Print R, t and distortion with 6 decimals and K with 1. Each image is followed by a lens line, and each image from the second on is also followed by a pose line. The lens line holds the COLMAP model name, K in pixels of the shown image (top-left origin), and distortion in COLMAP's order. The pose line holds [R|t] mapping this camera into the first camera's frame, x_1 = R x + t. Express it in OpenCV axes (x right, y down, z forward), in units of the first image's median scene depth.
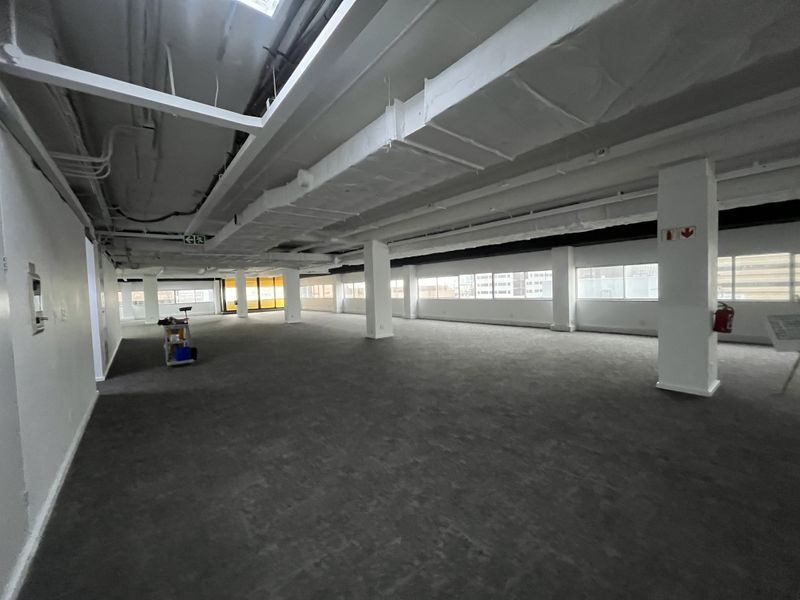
lens RADIAL K [[322.5, 0, 399.3], [0, 322.5, 300.3], [0, 0, 1]] dist [0.001852, -0.000024]
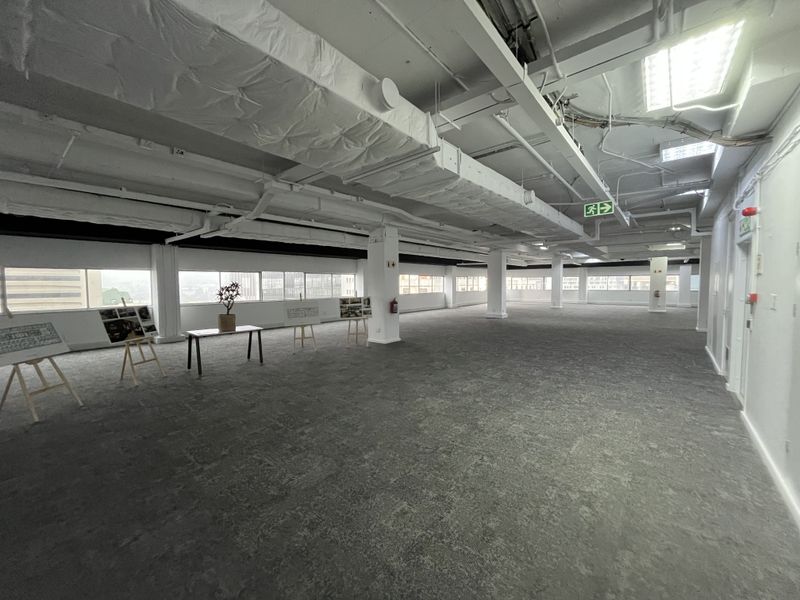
lens RADIAL K [[322.5, 0, 400.5], [0, 322.5, 297.4], [0, 0, 1]] dist [0.001852, -0.000024]
pose [[-0.174596, -0.004013, 0.984632, -0.772447], [0.050676, 0.998630, 0.013056, -0.008298], [-0.983335, 0.052177, -0.174154, 0.952468]]
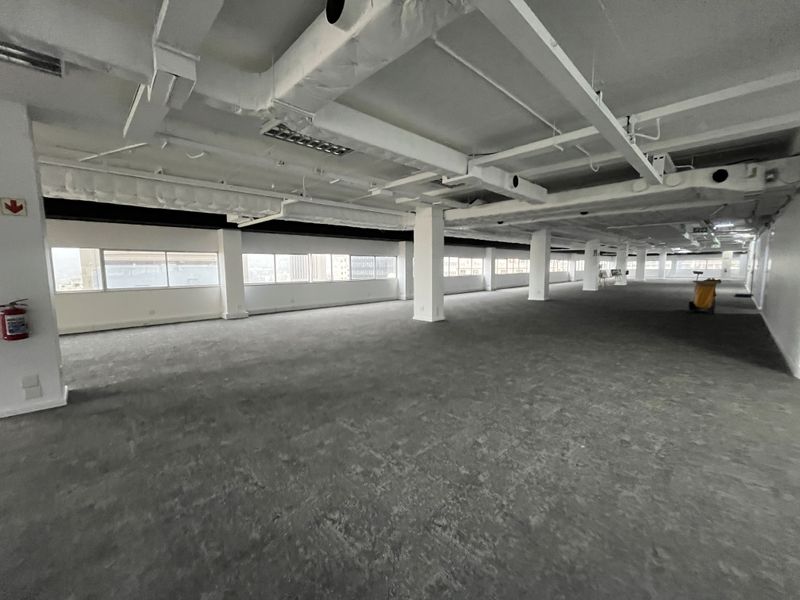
lens RADIAL K [[322.5, 0, 397.9], [0, 322.5, 304.4], [0, 0, 1]] dist [0.001852, -0.000024]
pose [[-0.074356, -0.081239, 0.993917, -0.806862], [0.044595, 0.995408, 0.084697, -0.008503], [-0.996234, 0.050621, -0.070392, 0.994165]]
